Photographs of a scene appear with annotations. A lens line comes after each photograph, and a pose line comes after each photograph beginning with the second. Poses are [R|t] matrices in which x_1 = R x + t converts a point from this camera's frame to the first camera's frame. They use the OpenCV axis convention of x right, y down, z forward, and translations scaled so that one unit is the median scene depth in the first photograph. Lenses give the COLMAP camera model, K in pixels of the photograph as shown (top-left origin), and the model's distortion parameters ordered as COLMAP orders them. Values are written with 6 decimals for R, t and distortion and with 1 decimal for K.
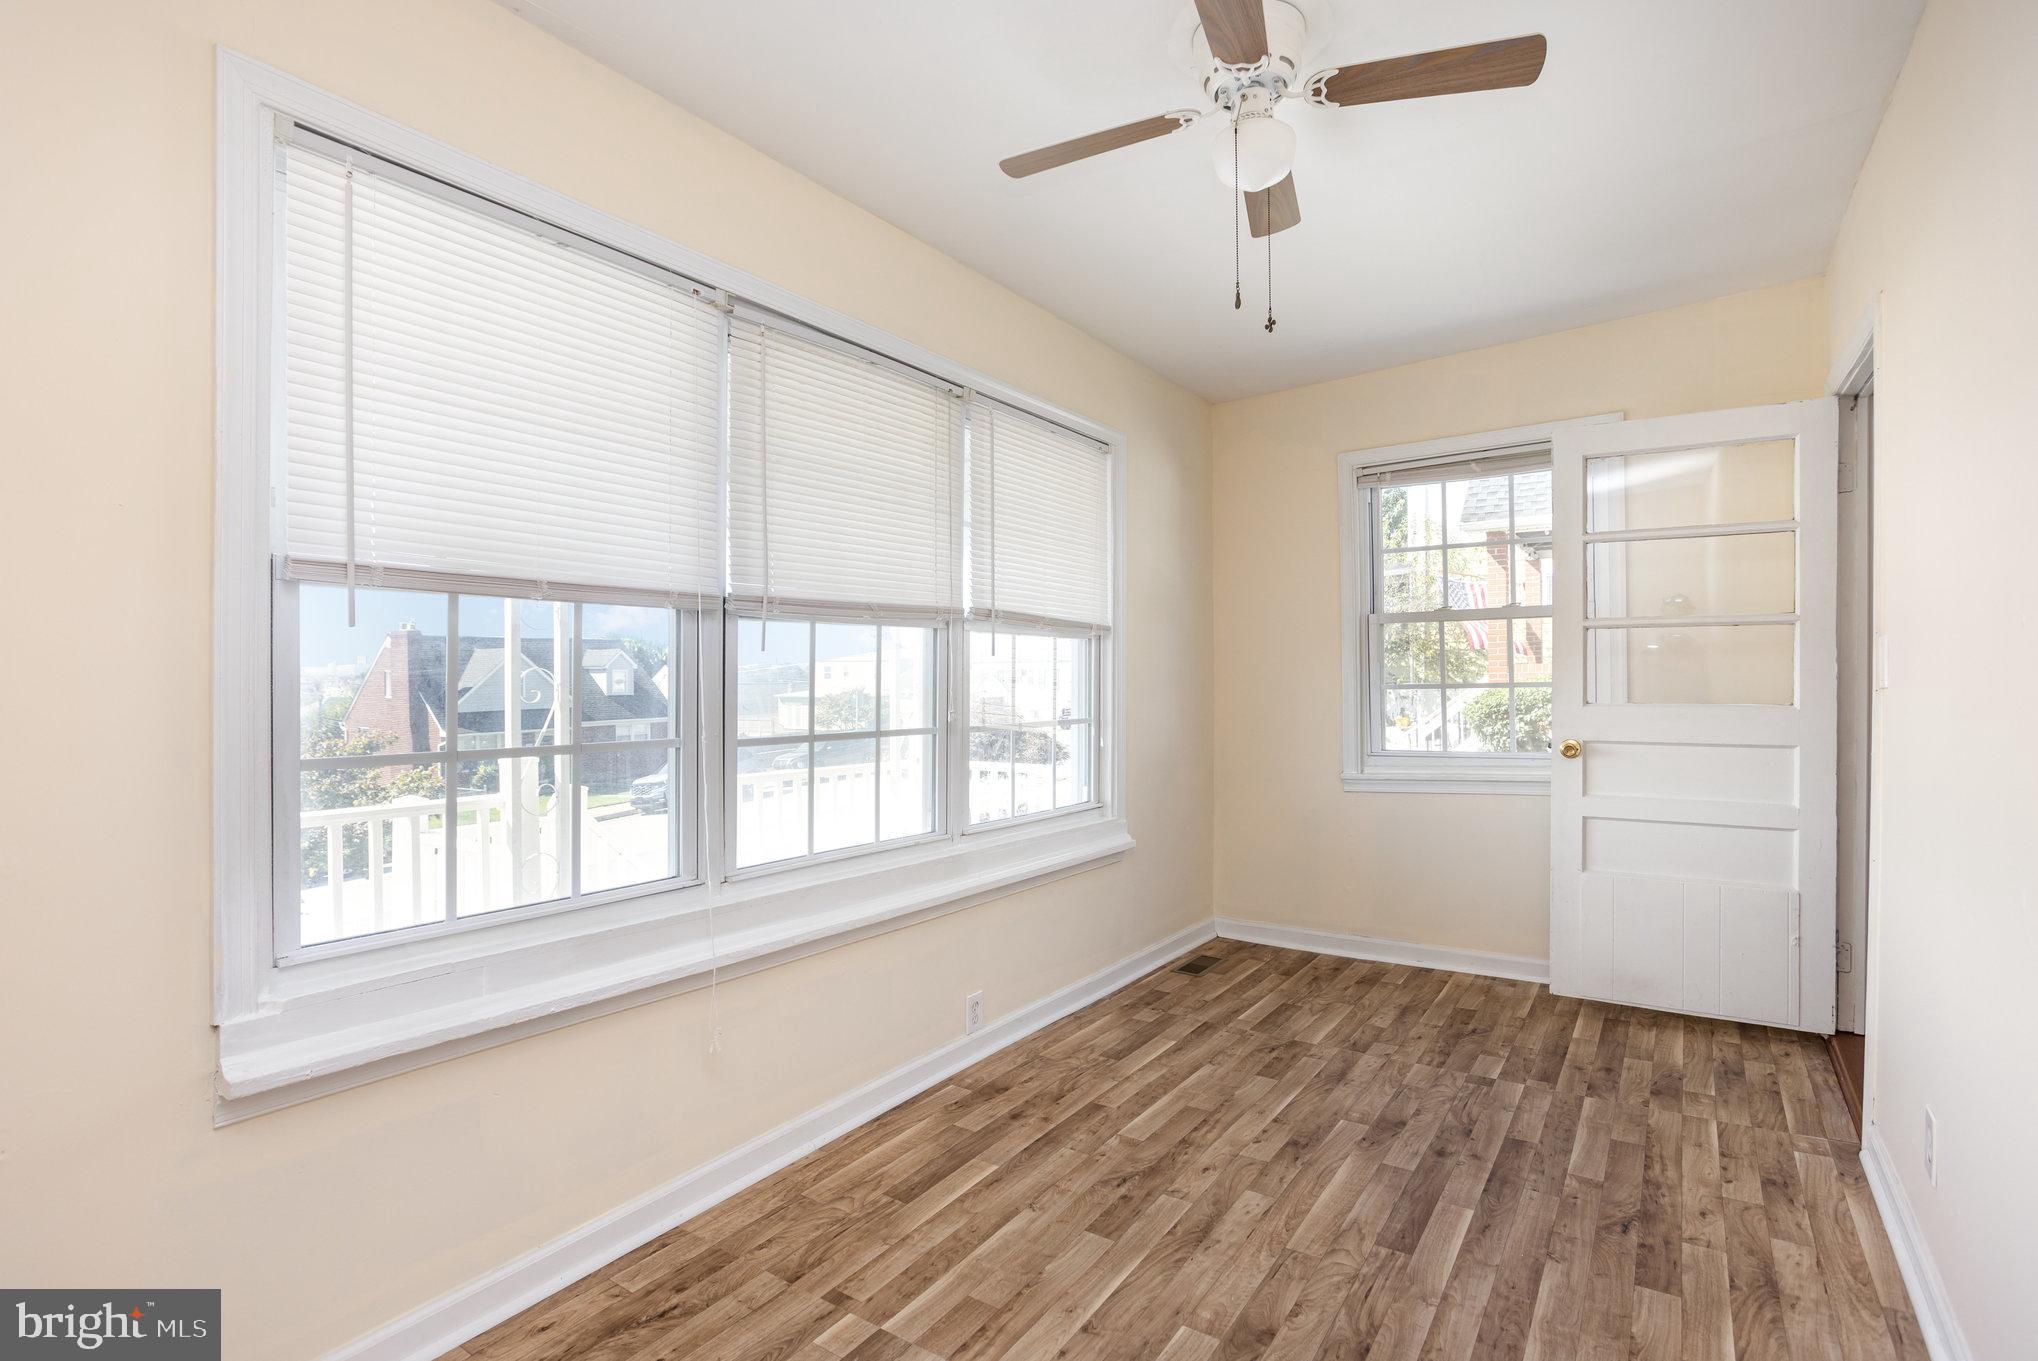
lens RADIAL K [[1005.9, 0, 1019.0], [0, 1005.9, 680.5], [0, 0, 1]] dist [-0.056674, 0.032130]
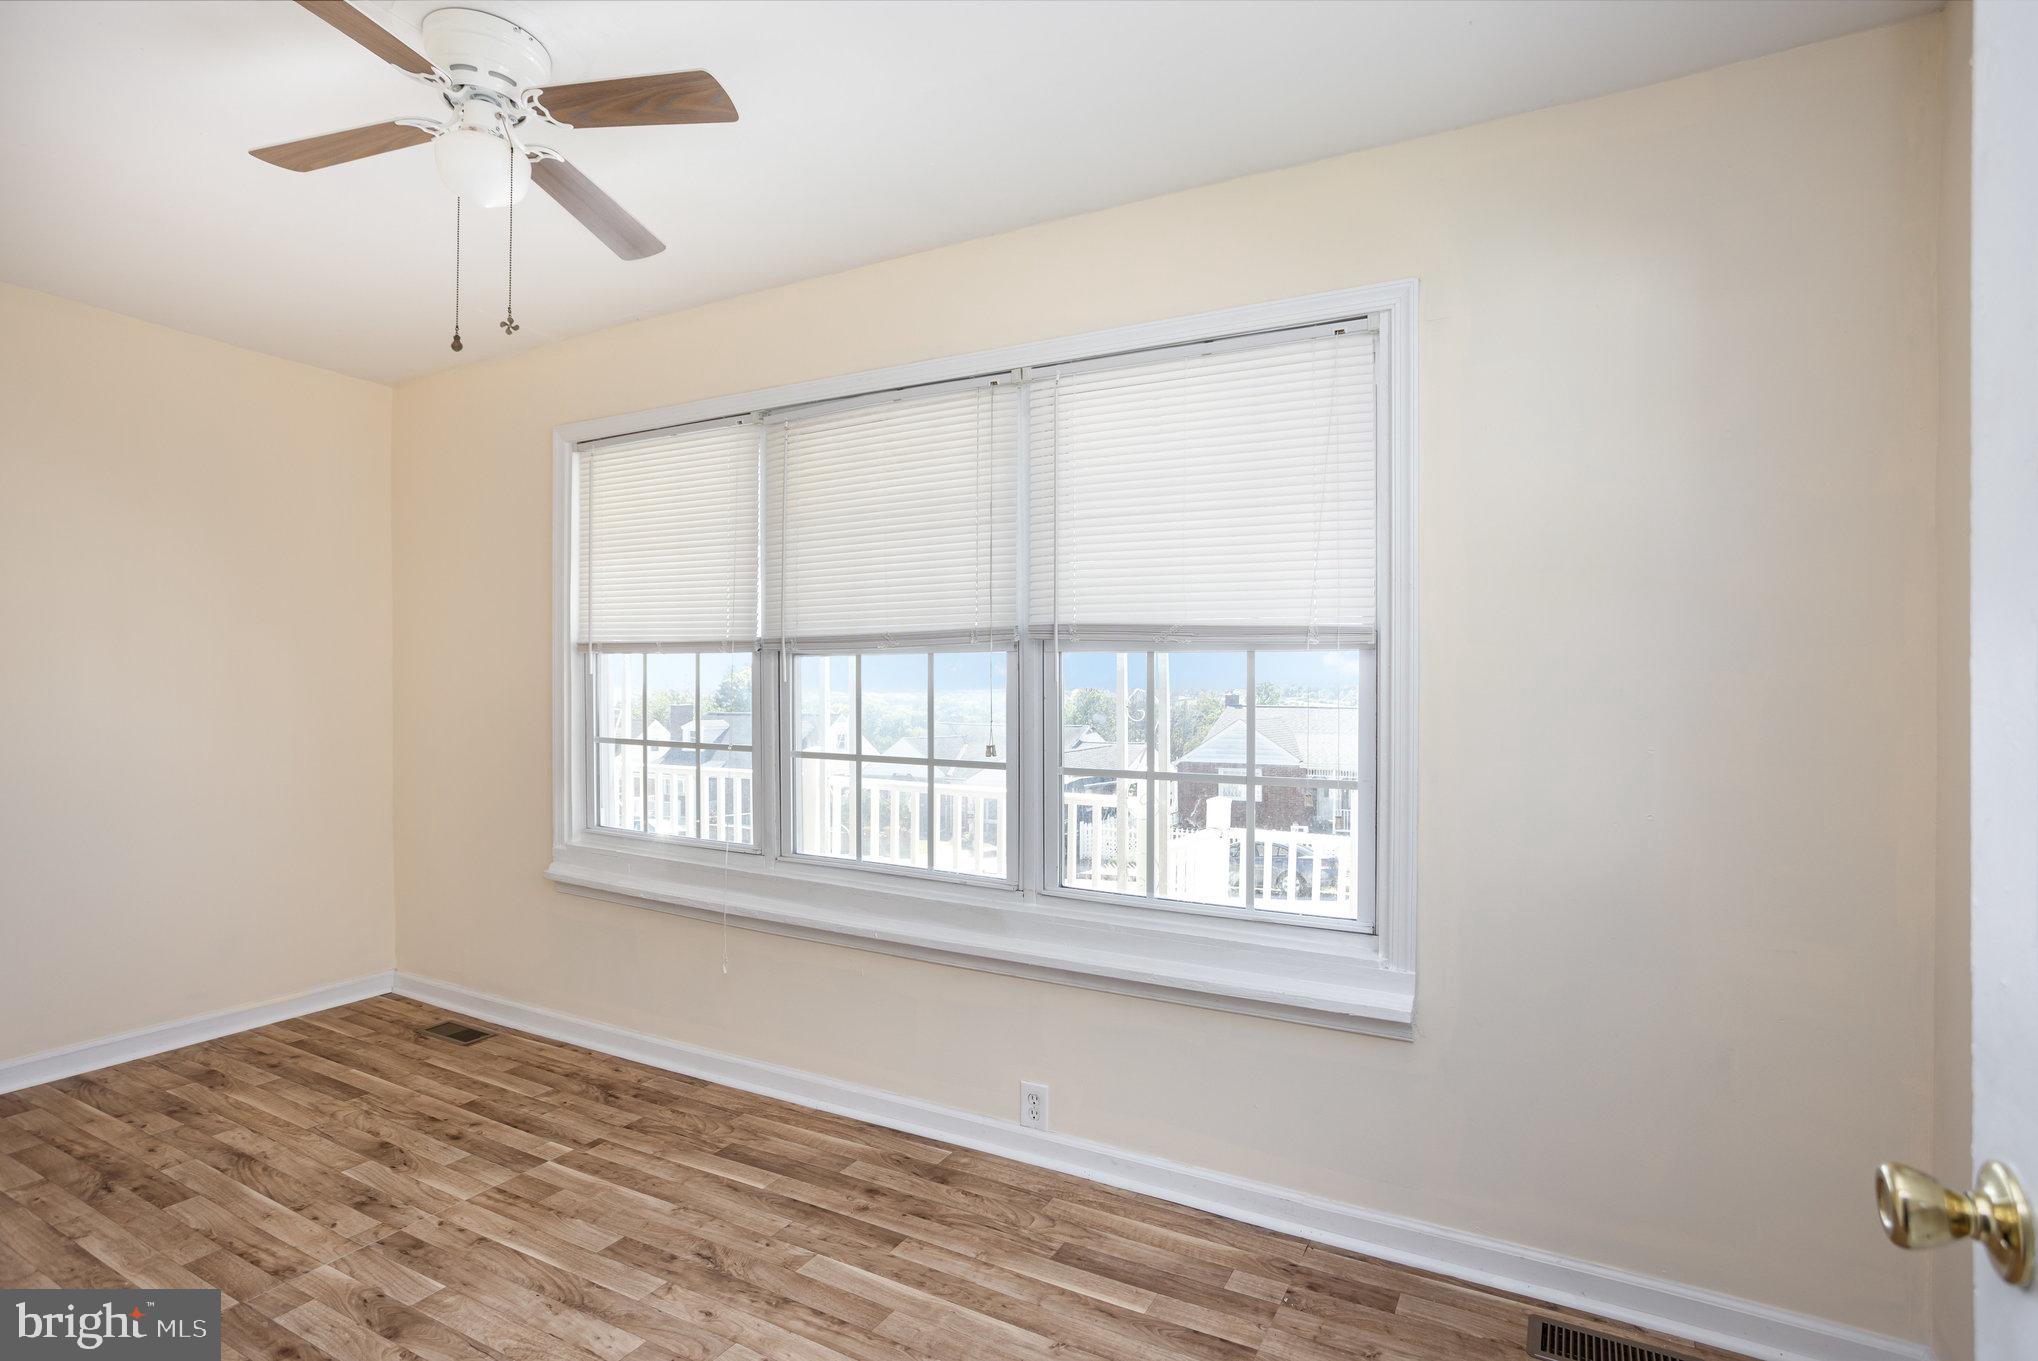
lens RADIAL K [[1005.9, 0, 1019.0], [0, 1005.9, 680.5], [0, 0, 1]] dist [-0.056674, 0.032130]
pose [[0.088244, -0.001410, -0.996098, 0.929856], [-0.007778, 0.999968, -0.002104, -0.027458], [0.996069, 0.007933, 0.088230, 1.073602]]
